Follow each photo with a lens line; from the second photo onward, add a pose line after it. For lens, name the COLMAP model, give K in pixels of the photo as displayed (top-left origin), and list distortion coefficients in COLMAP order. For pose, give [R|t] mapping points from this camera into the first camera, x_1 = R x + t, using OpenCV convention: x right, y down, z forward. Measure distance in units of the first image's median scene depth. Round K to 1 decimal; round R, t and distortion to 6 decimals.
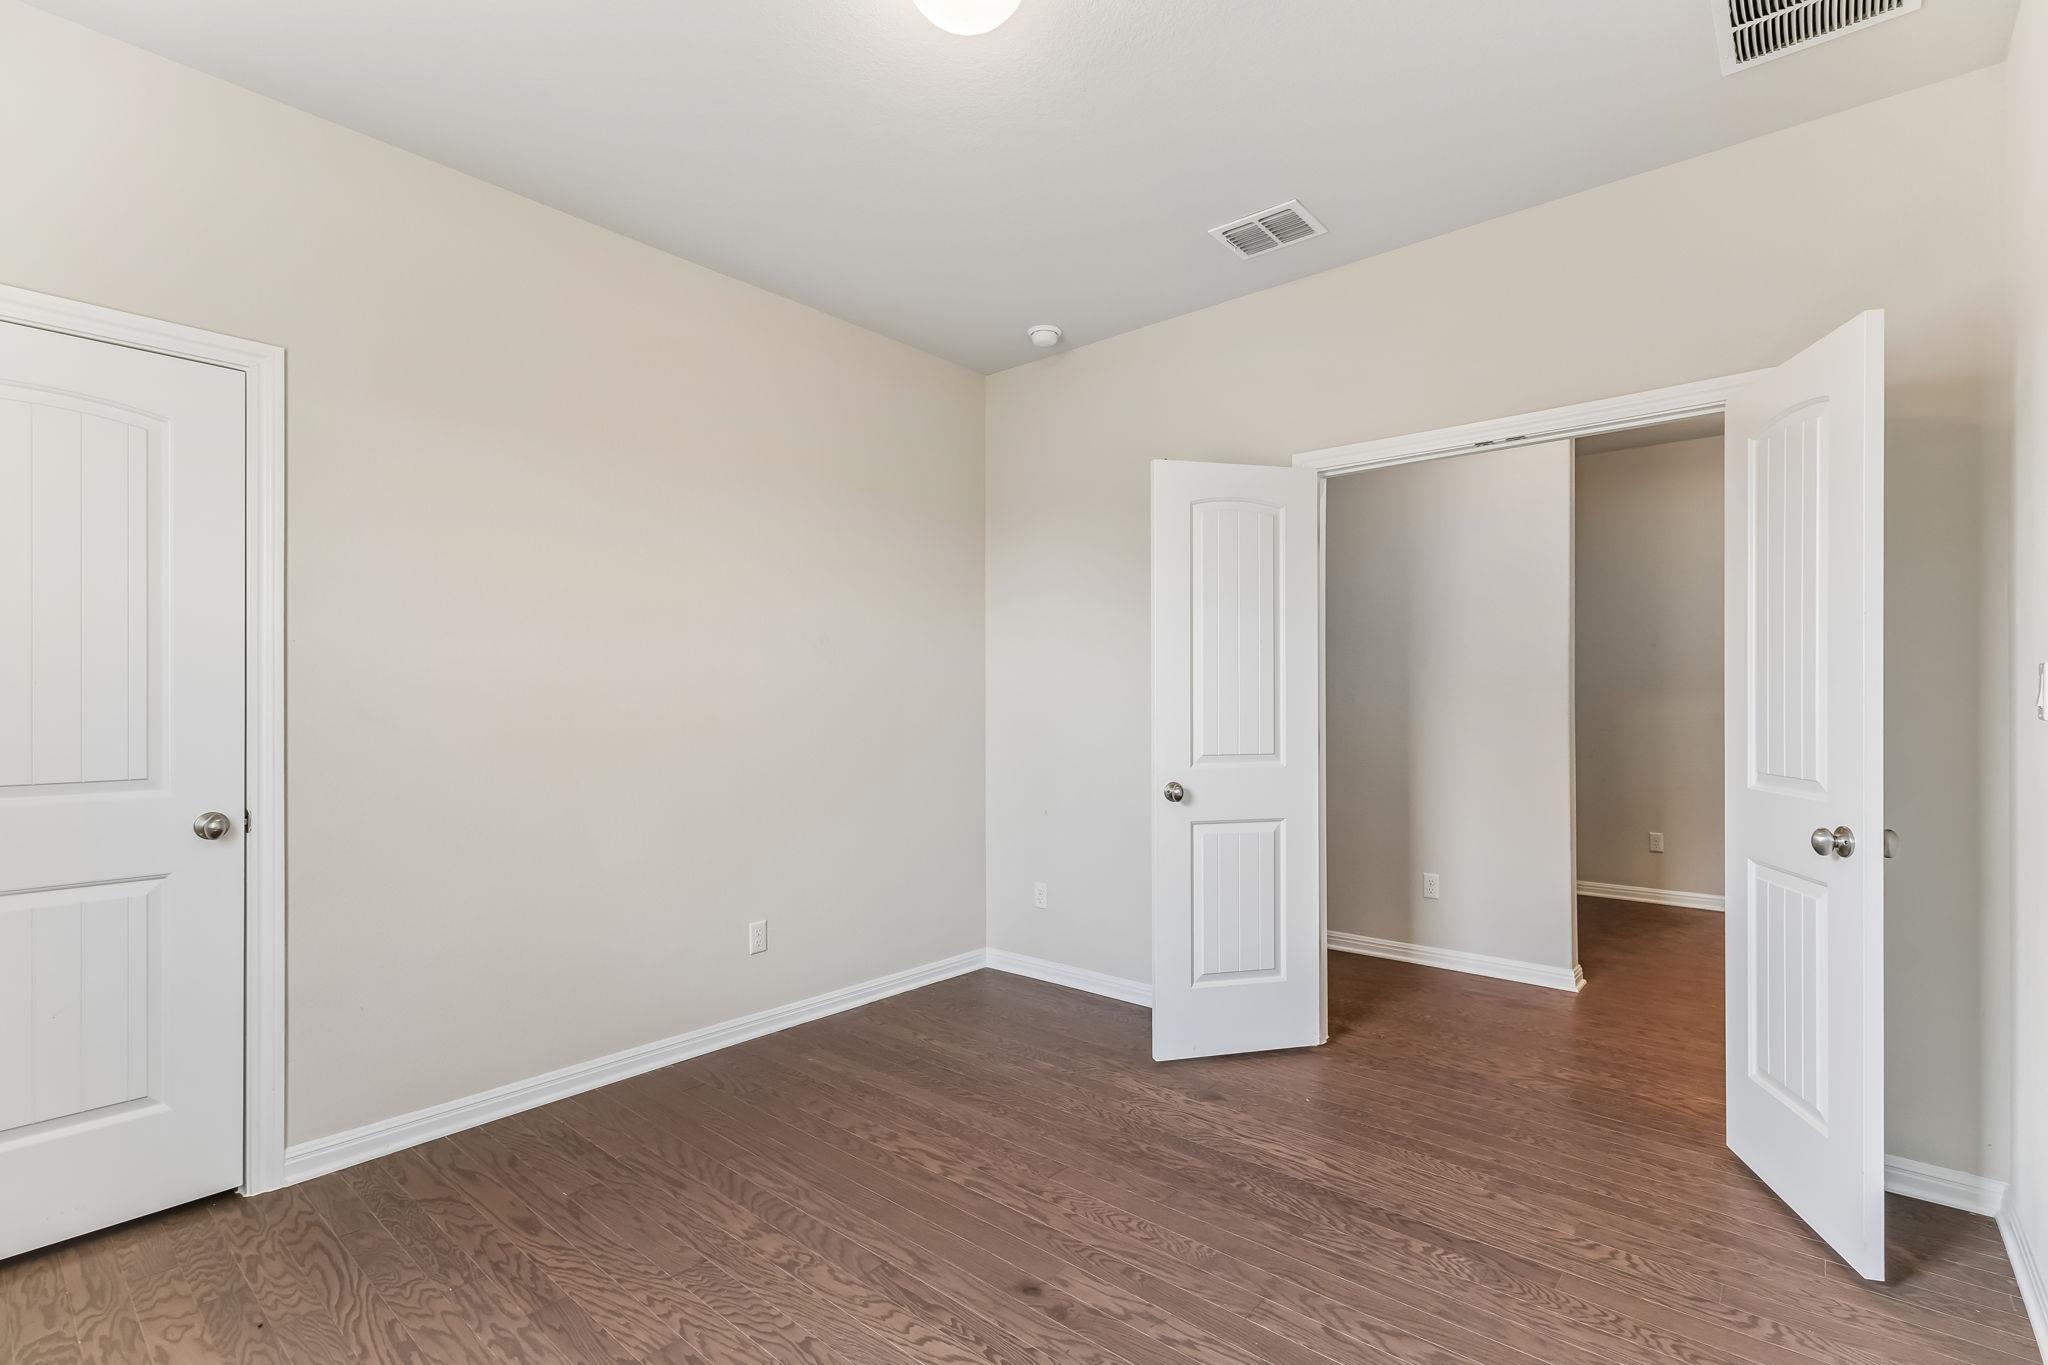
lens RADIAL K [[946.1, 0, 1023.3], [0, 946.1, 691.9], [0, 0, 1]] dist [0.001095, 0.000165]
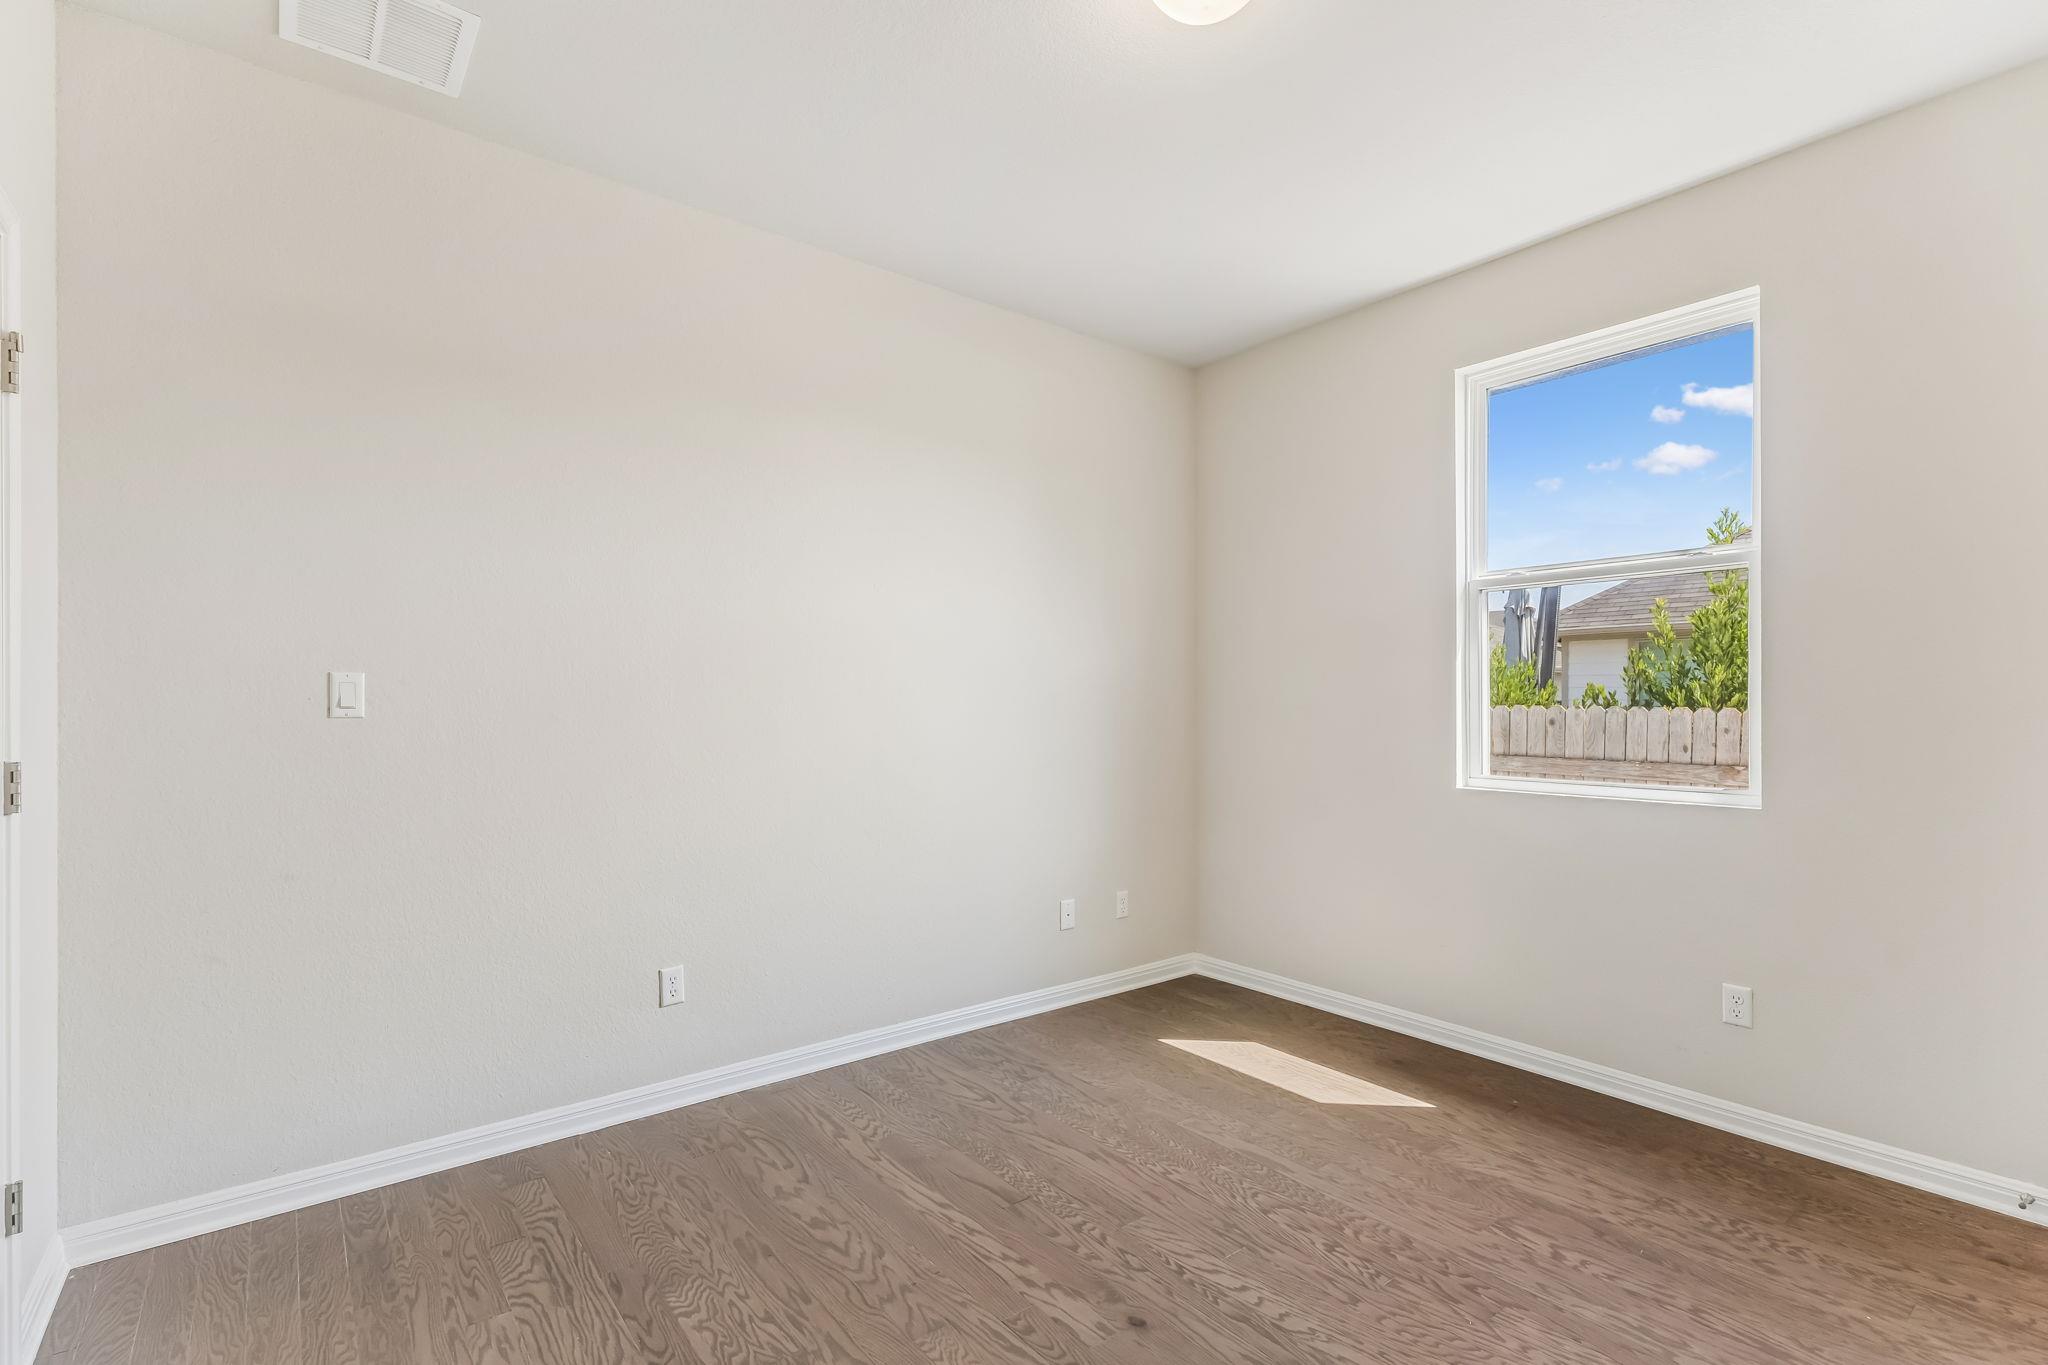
lens RADIAL K [[946.1, 0, 1025.7], [0, 946.1, 683.8], [0, 0, 1]] dist [0.001095, 0.000165]
pose [[-0.980584, 0.006649, 0.195989, -0.076289], [0.004882, 0.999943, -0.009499, -0.001475], [-0.196041, -0.008358, -0.980560, 2.048292]]
